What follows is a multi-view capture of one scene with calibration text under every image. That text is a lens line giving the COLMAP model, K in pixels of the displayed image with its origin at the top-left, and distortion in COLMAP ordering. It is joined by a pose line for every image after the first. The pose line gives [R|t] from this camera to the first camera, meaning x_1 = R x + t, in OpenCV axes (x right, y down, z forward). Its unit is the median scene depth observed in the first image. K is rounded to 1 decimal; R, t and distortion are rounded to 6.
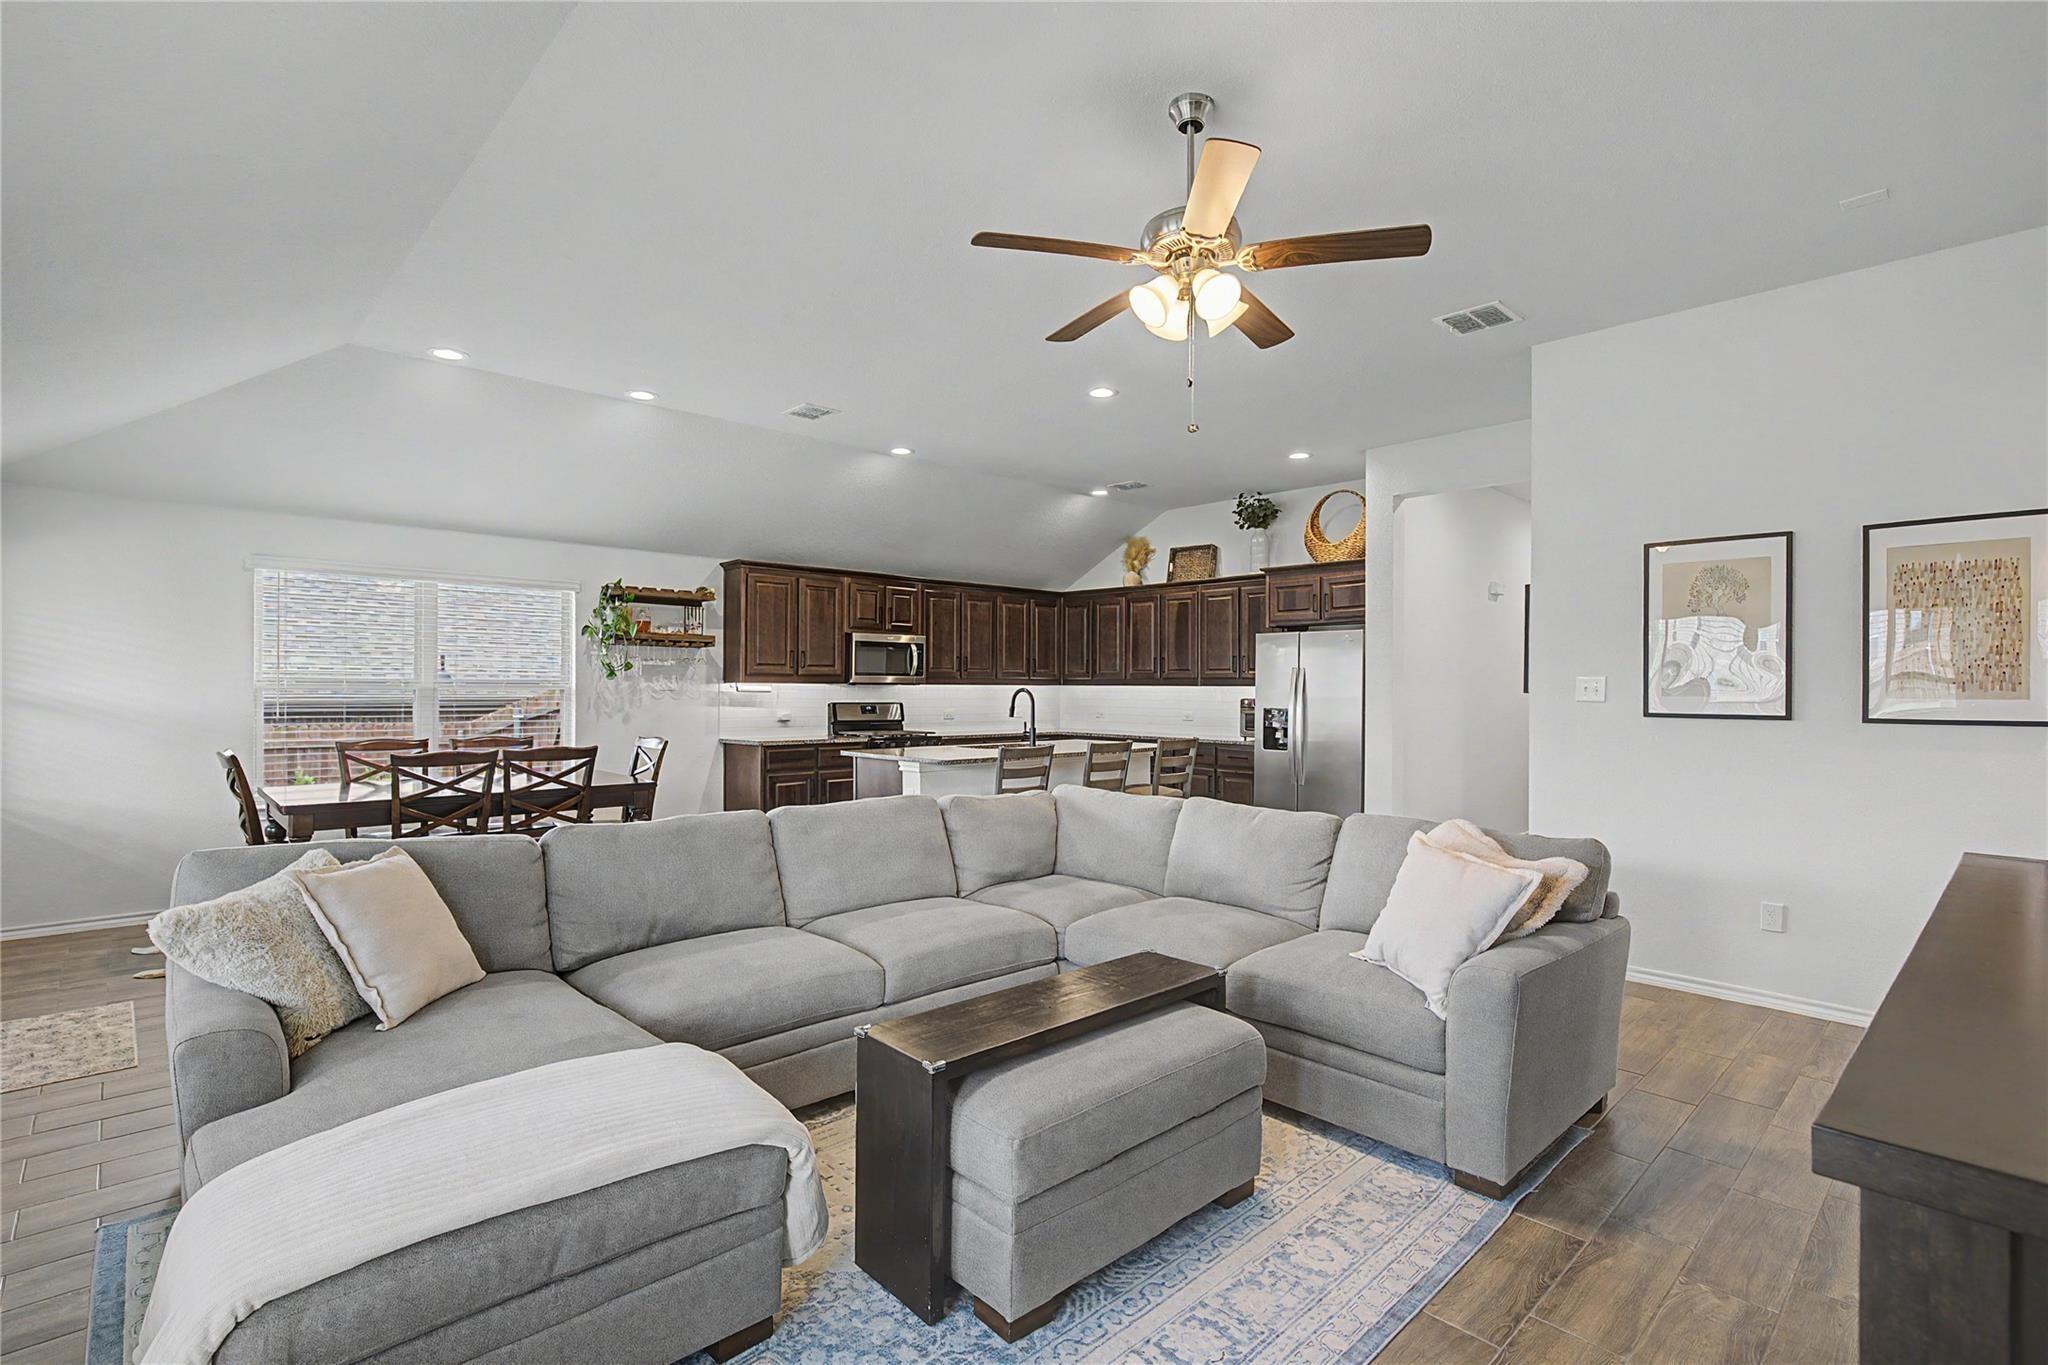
lens RADIAL K [[954.2, 0, 1041.3], [0, 954.2, 689.1], [0, 0, 1]] dist [0.003467, -0.001277]
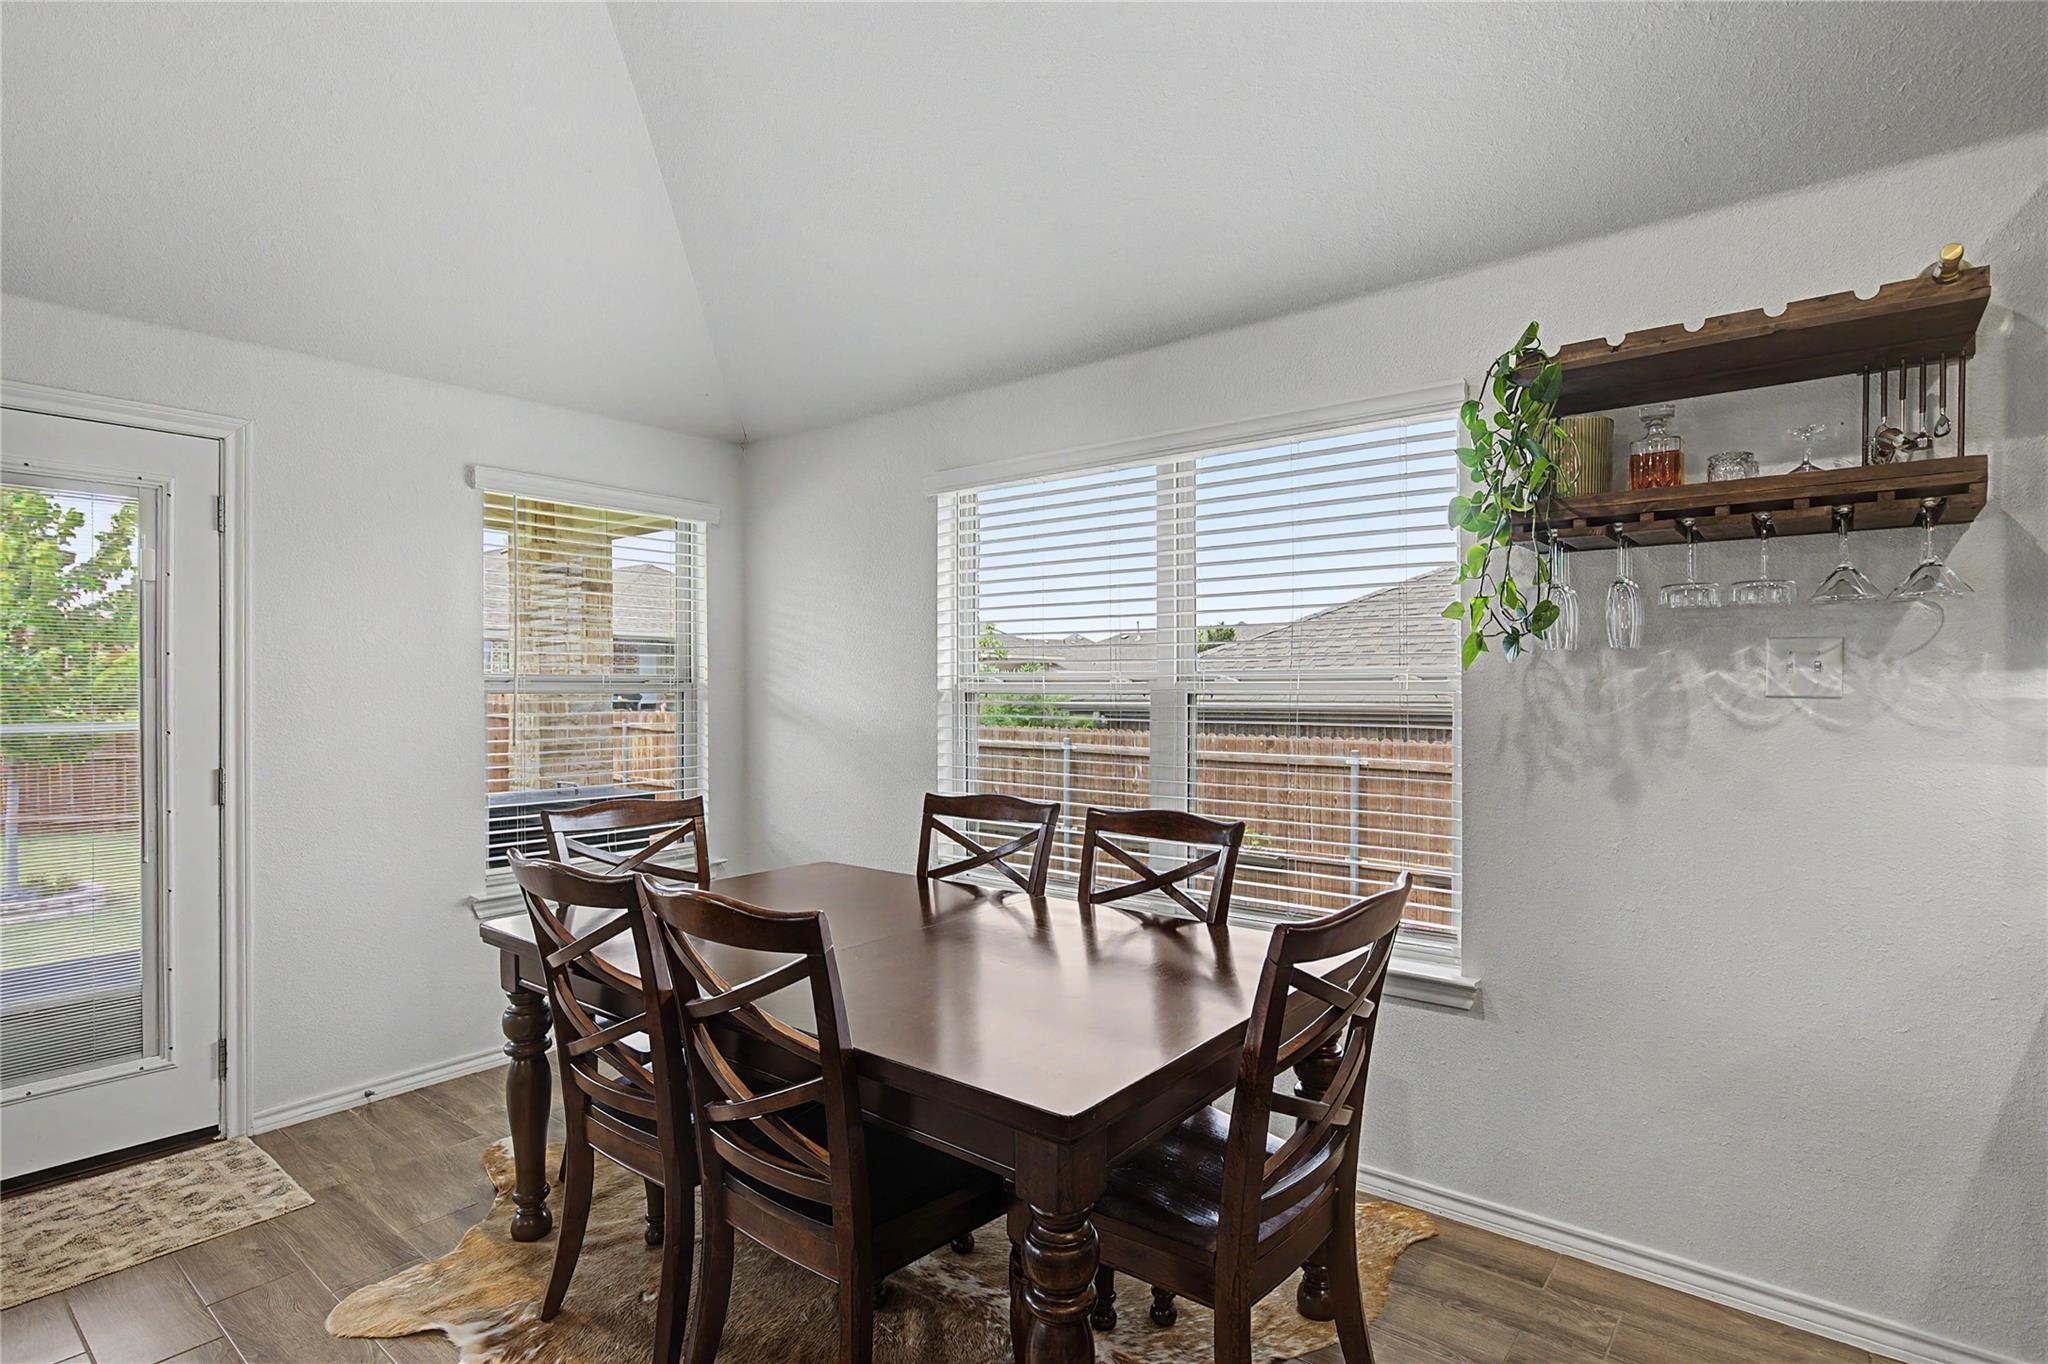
lens RADIAL K [[1006.5, 0, 1026.2], [0, 1006.5, 684.8], [0, 0, 1]] dist [-0.004187, 0.000826]
pose [[0.124584, -0.007215, -0.992183, -0.127850], [0.002184, 0.999973, -0.006997, -0.000474], [0.992207, -0.001295, 0.124596, 0.695014]]
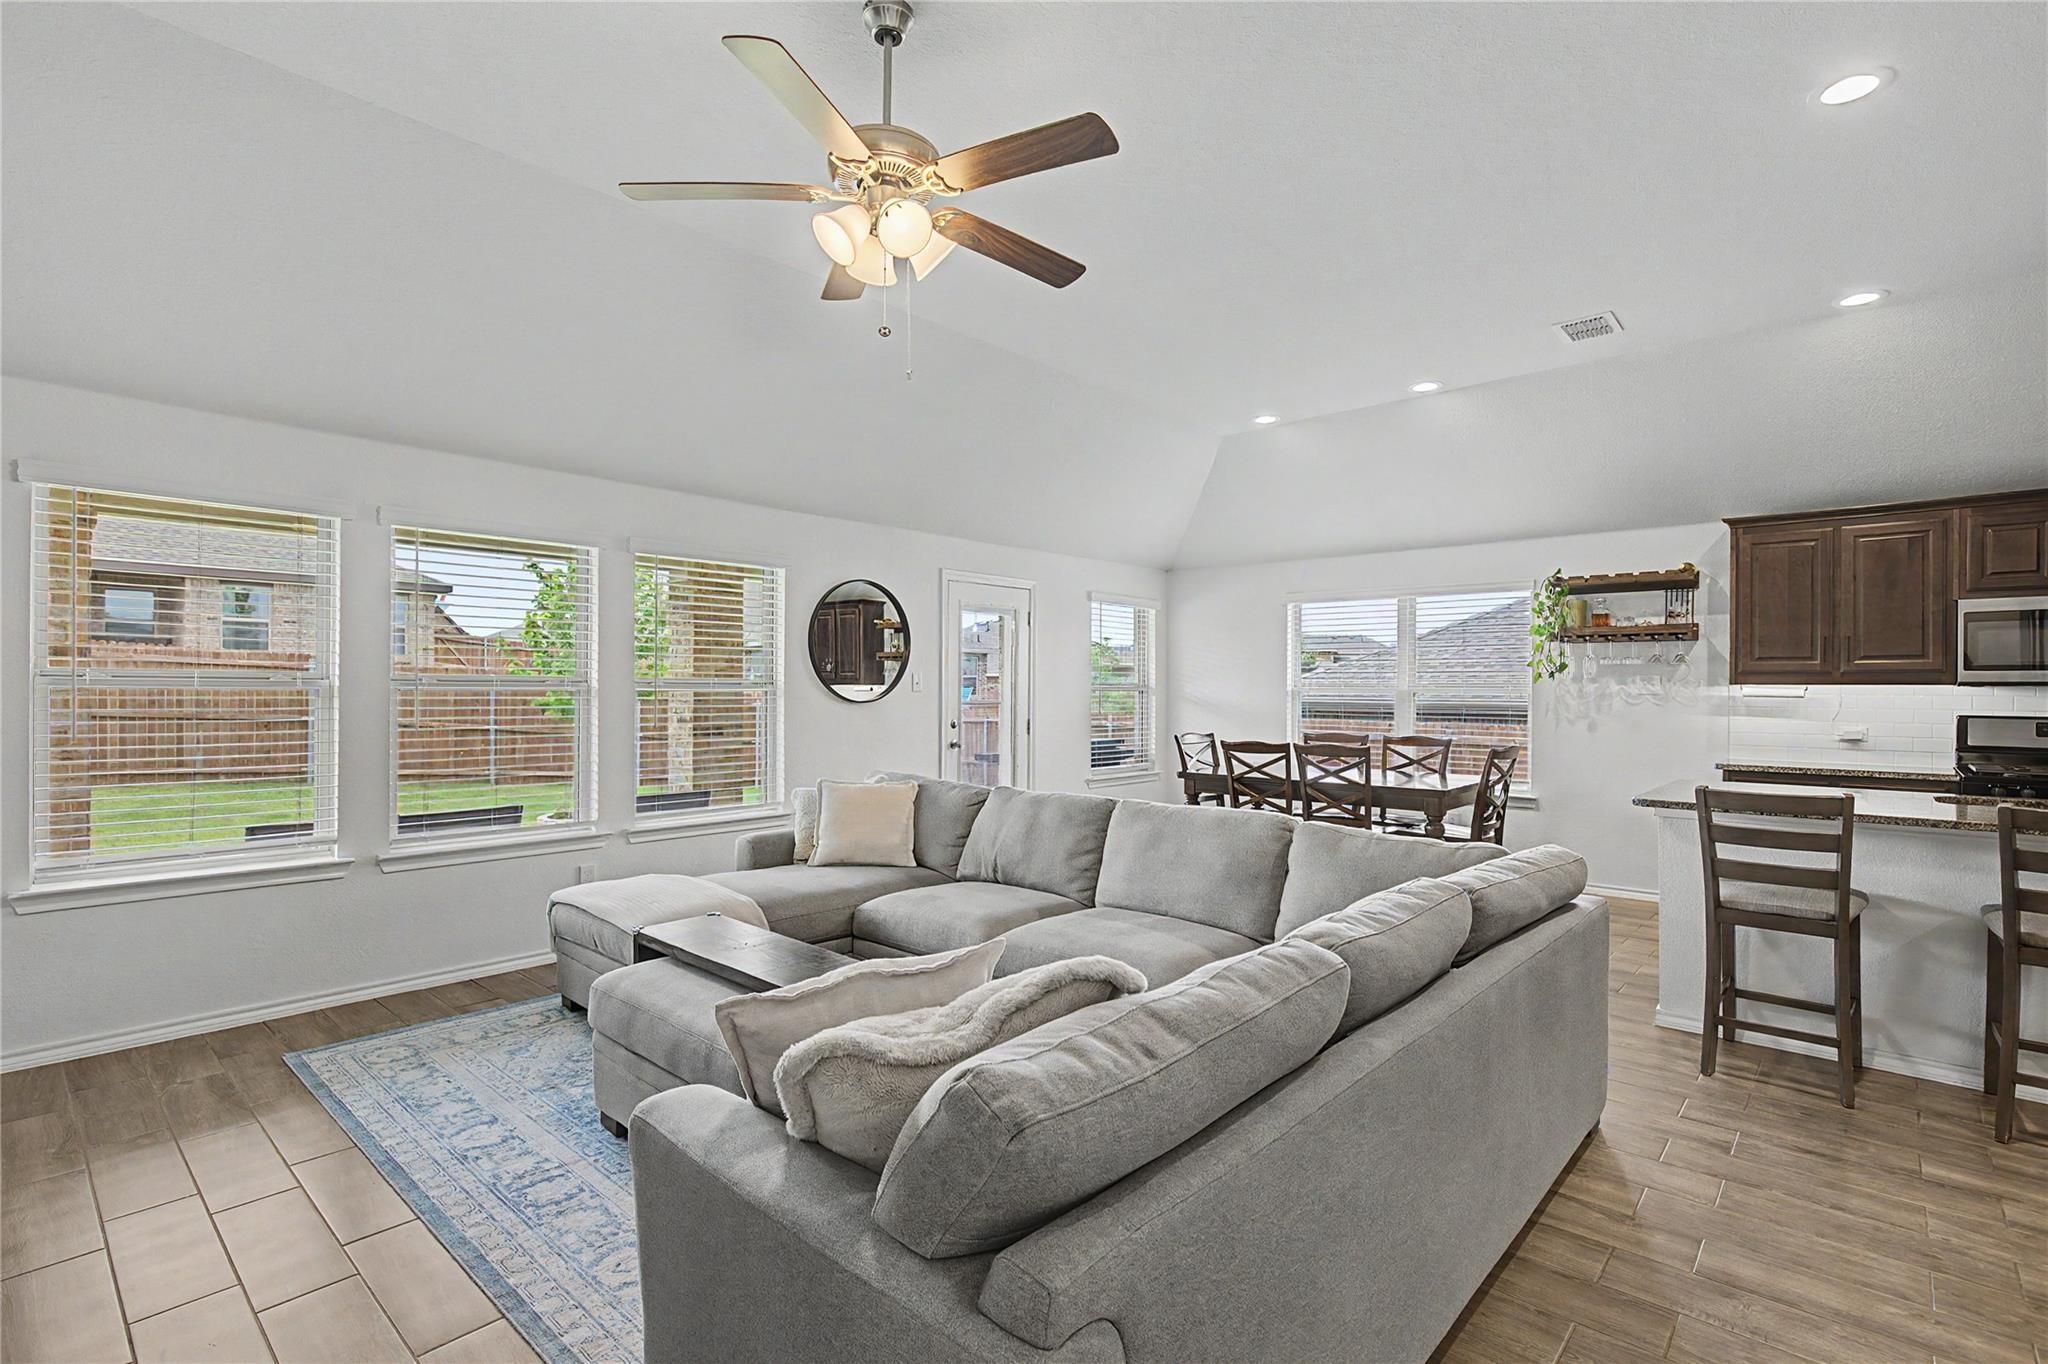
lens RADIAL K [[954.2, 0, 1032.2], [0, 954.2, 687.9], [0, 0, 1]] dist [0.003467, -0.001277]
pose [[0.079320, -0.007085, -0.996824, 0.361367], [-0.004568, 0.999962, -0.007470, 0.003937], [0.996839, 0.005146, 0.079285, 0.375920]]
